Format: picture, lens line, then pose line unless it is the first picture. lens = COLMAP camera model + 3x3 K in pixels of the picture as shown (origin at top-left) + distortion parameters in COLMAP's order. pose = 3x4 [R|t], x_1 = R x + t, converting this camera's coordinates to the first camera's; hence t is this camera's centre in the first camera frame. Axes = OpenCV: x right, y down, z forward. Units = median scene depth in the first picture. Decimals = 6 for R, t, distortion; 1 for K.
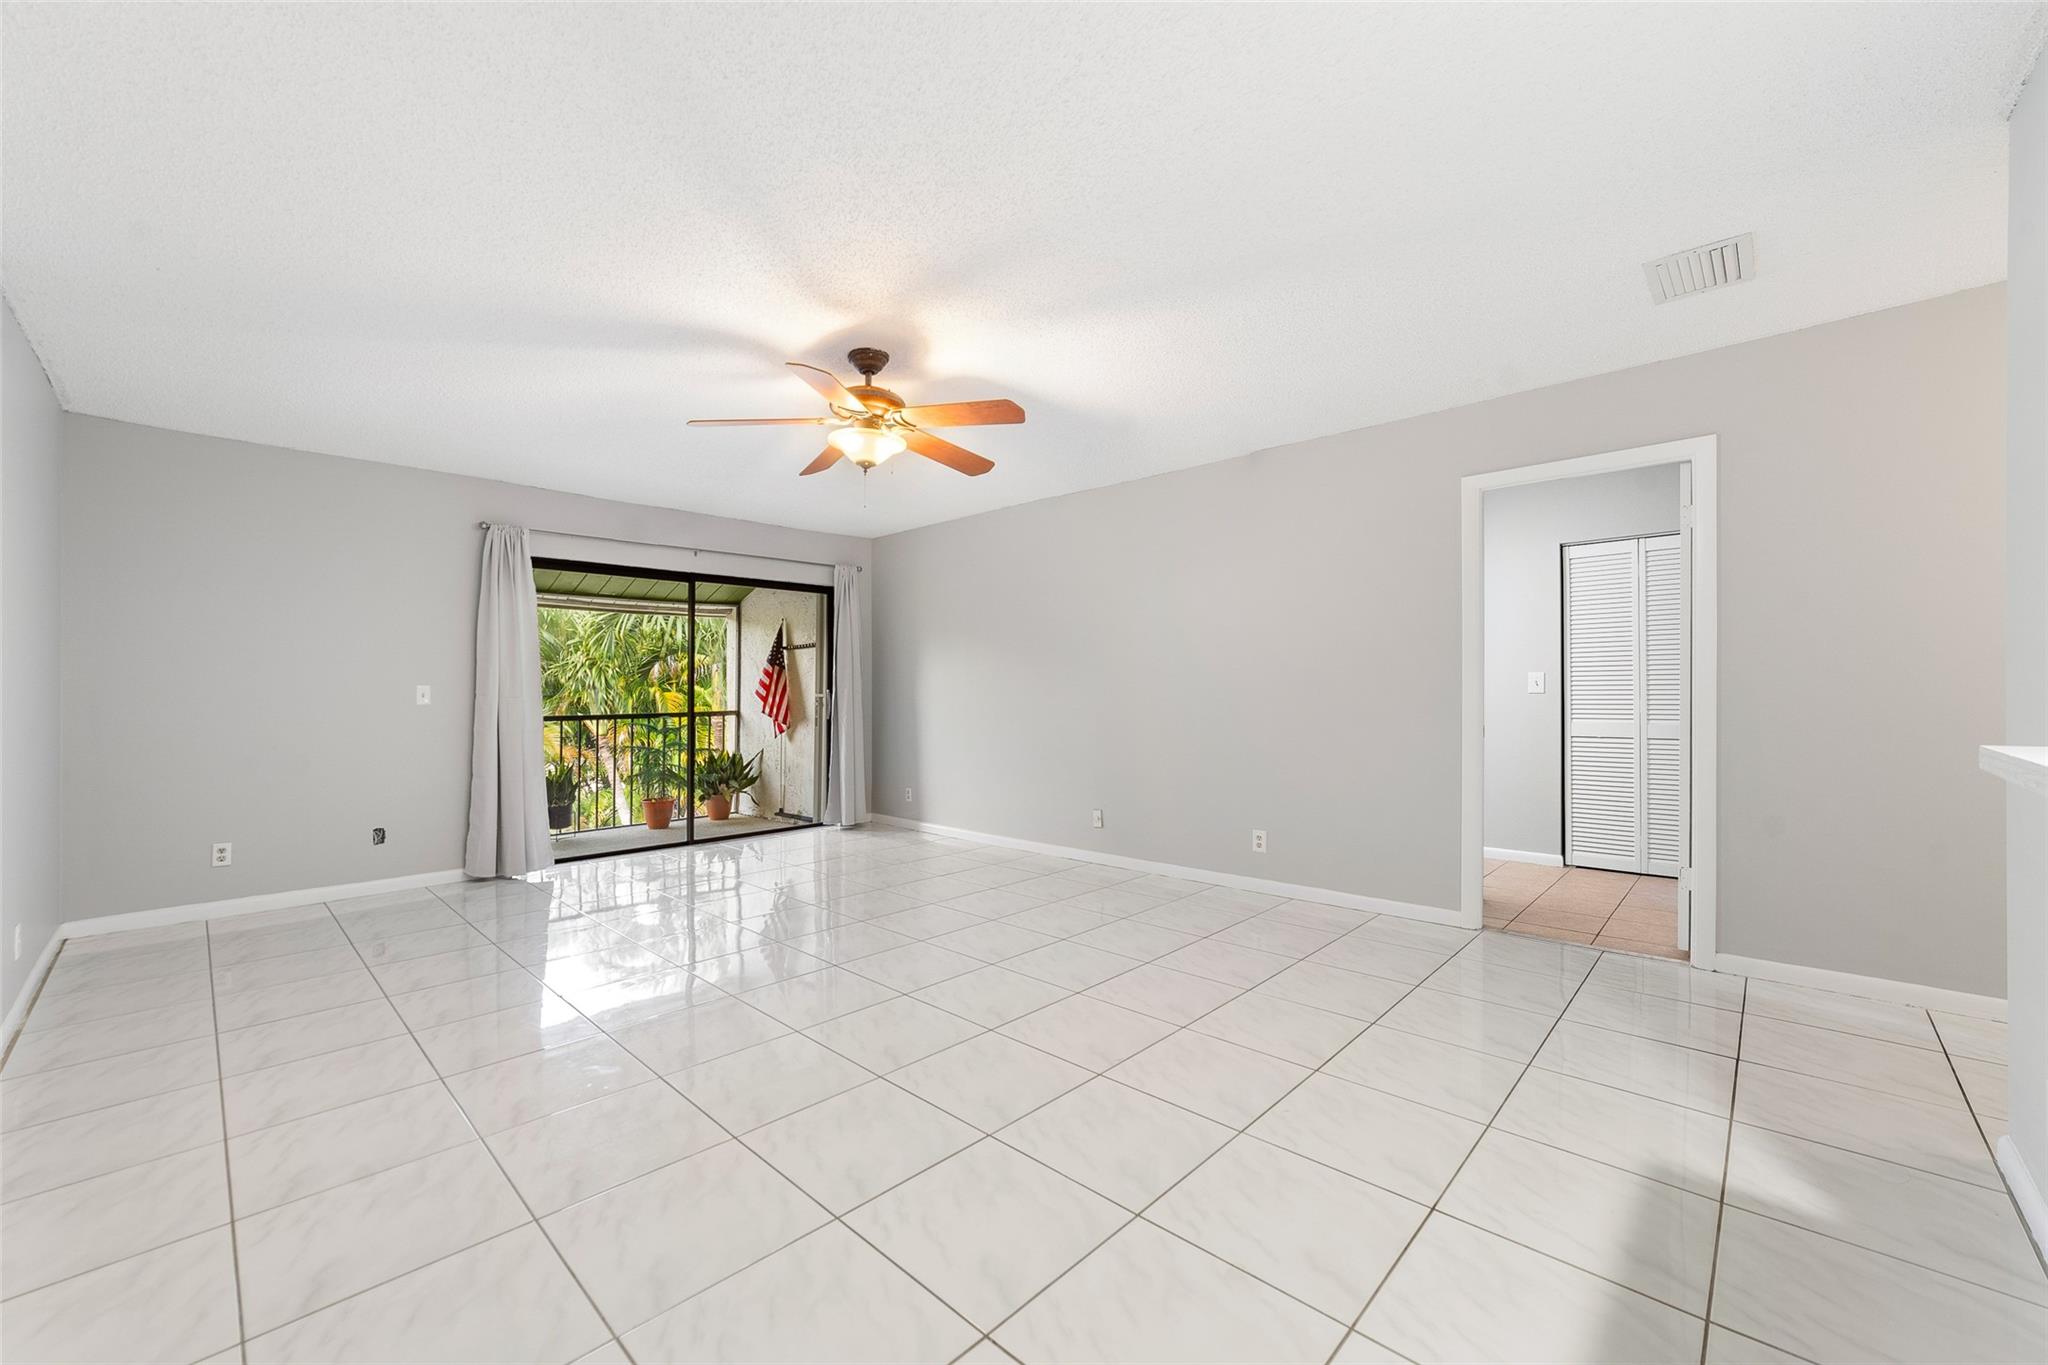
lens RADIAL K [[788.1, 0, 1009.1], [0, 788.1, 697.4], [0, 0, 1]] dist [-0.000368, 0.000074]
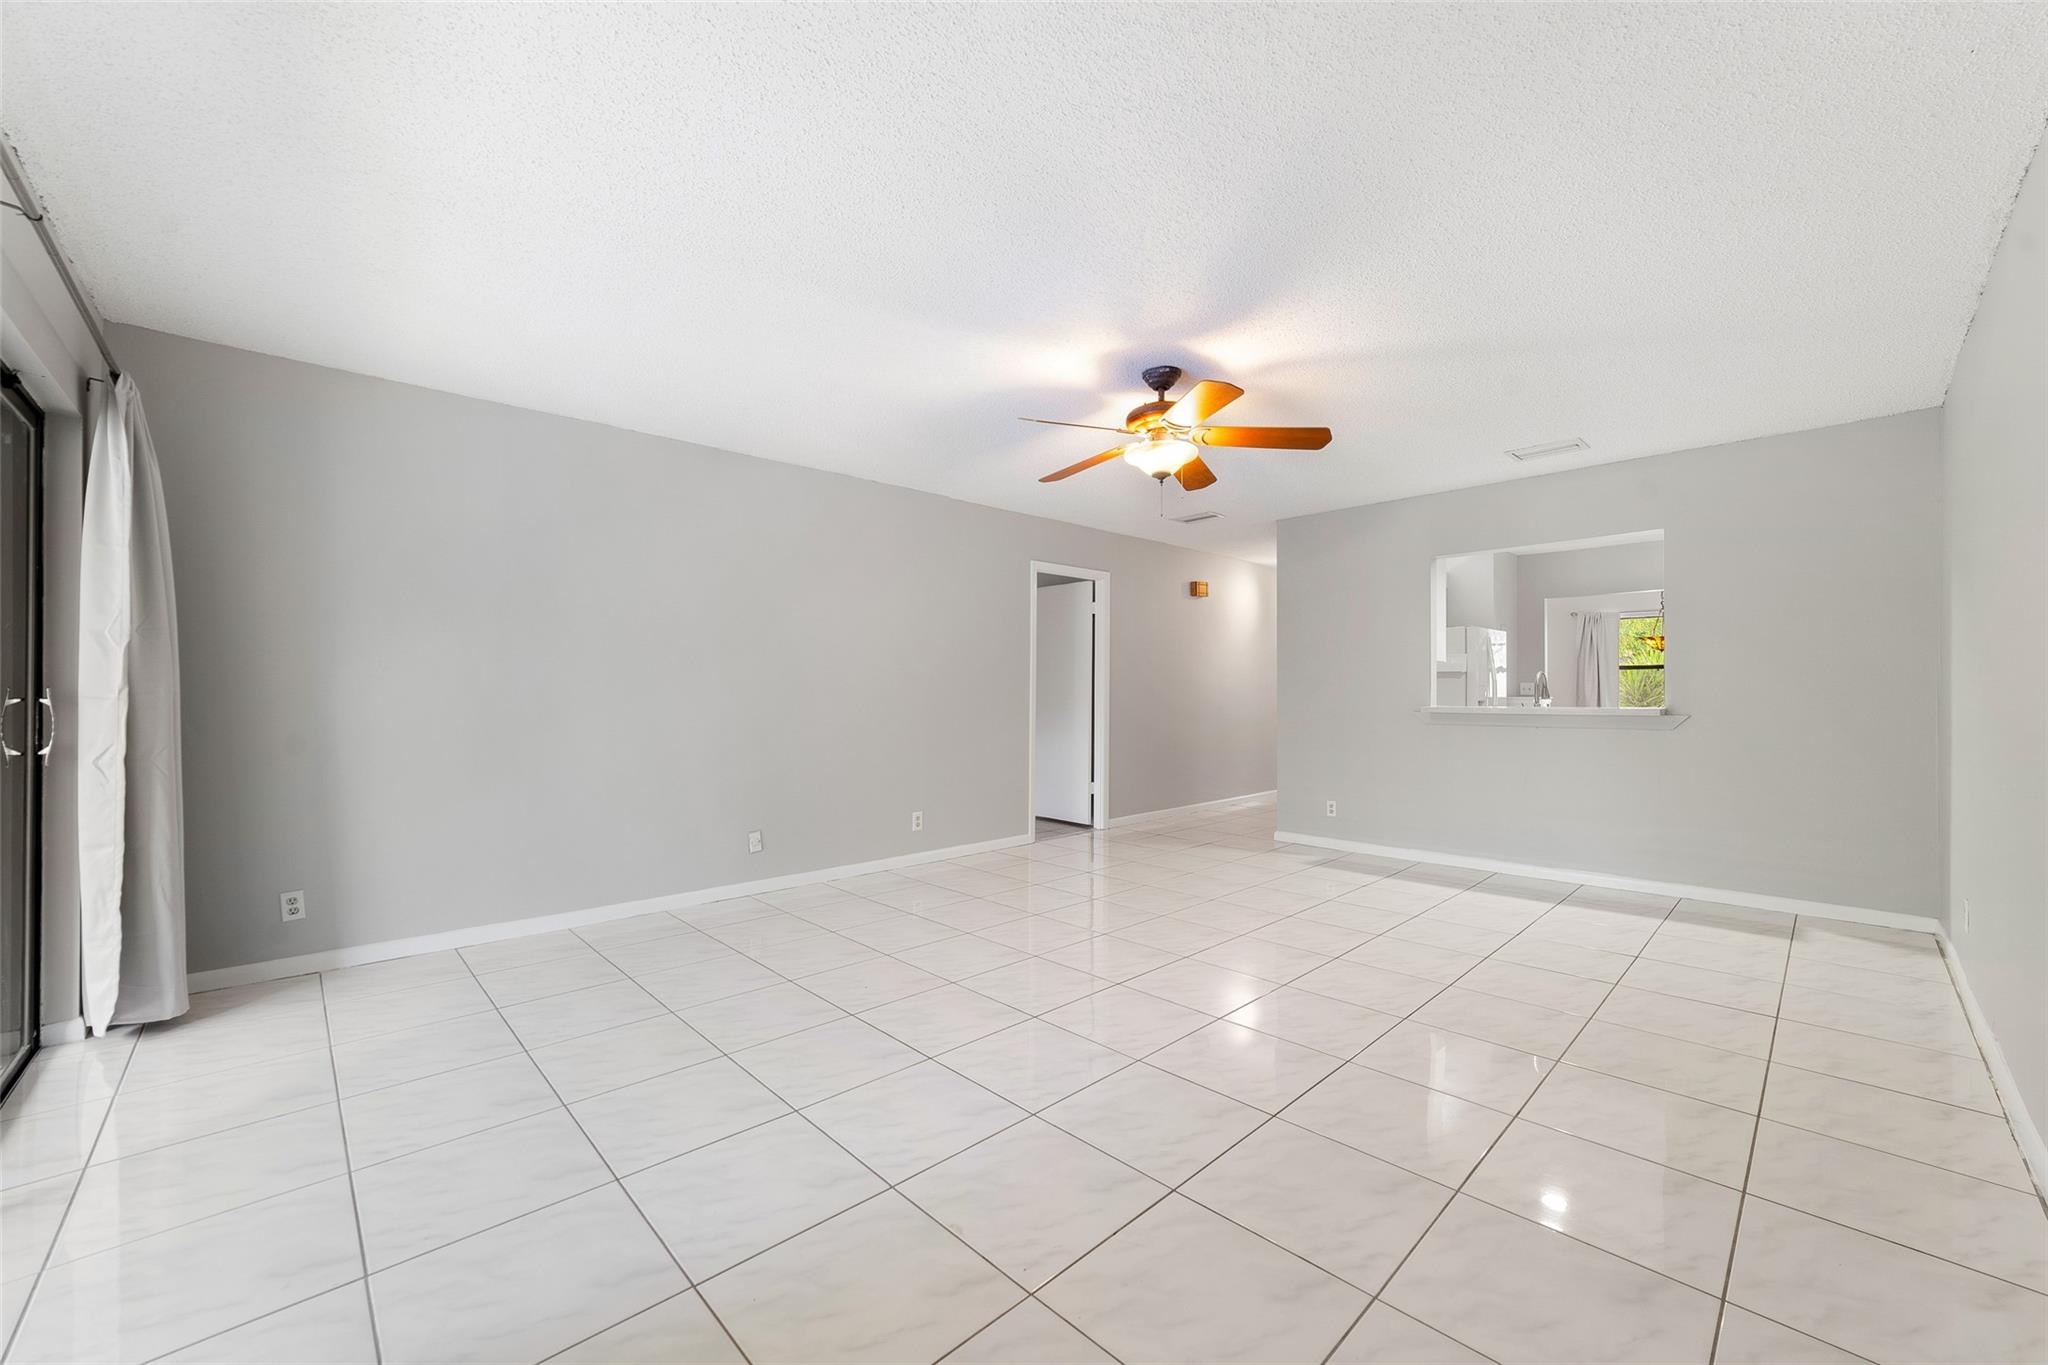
lens RADIAL K [[788.1, 0, 1009.1], [0, 788.1, 697.4], [0, 0, 1]] dist [-0.000368, 0.000074]
pose [[0.046297, 0.002380, 0.998925, -0.796114], [0.000370, 0.999997, -0.002399, -0.001600], [-0.998928, 0.000481, 0.046296, 0.743480]]
